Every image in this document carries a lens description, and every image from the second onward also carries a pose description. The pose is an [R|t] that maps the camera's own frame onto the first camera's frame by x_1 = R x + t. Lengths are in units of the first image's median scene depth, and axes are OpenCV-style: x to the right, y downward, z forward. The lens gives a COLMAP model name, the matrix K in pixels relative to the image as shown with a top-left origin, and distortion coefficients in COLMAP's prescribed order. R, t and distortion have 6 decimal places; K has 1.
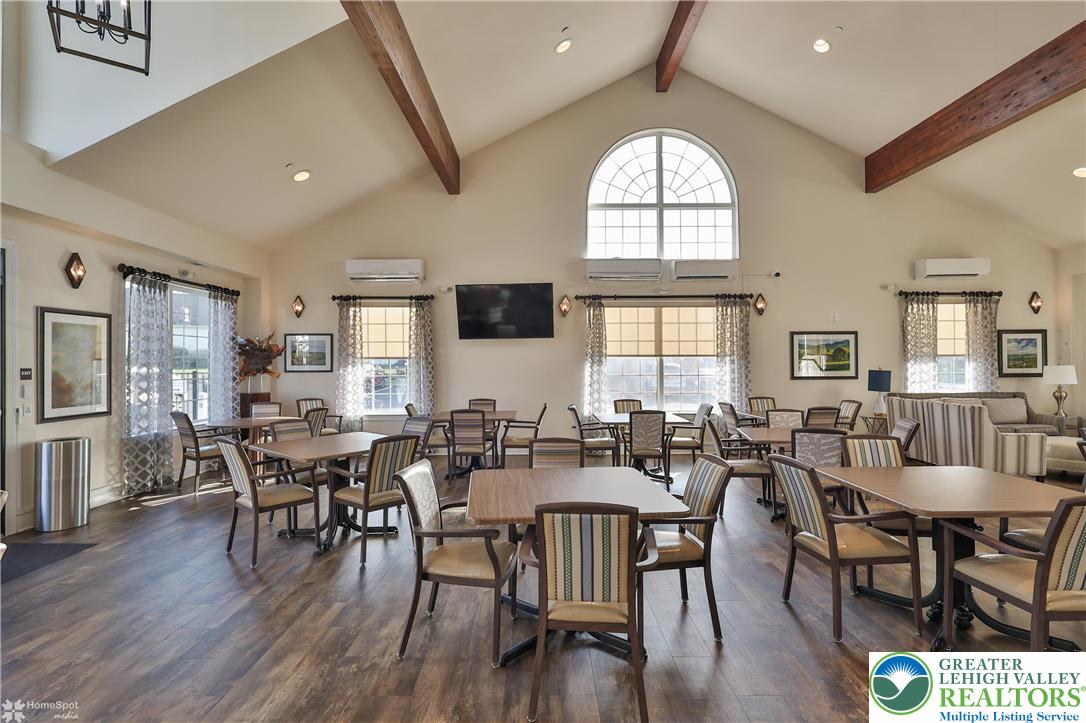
lens RADIAL K [[525.0, 0, 543.0], [0, 525.0, 361.5], [0, 0, 1]] dist [-0.000068, -0.000103]
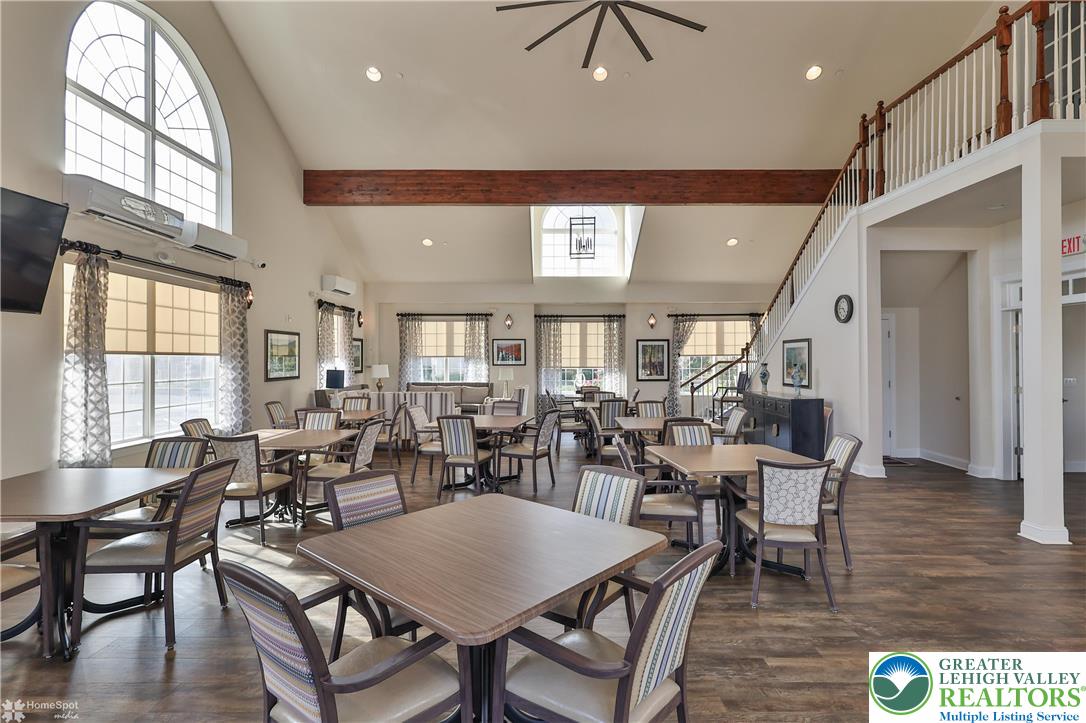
lens RADIAL K [[525.0, 0, 543.0], [0, 525.0, 361.5], [0, 0, 1]] dist [-0.000068, -0.000103]
pose [[0.003007, -0.002473, 0.999992, -0.446932], [0.009018, 0.999956, 0.002446, 0.002223], [-0.999955, 0.009011, 0.003029, 0.504757]]
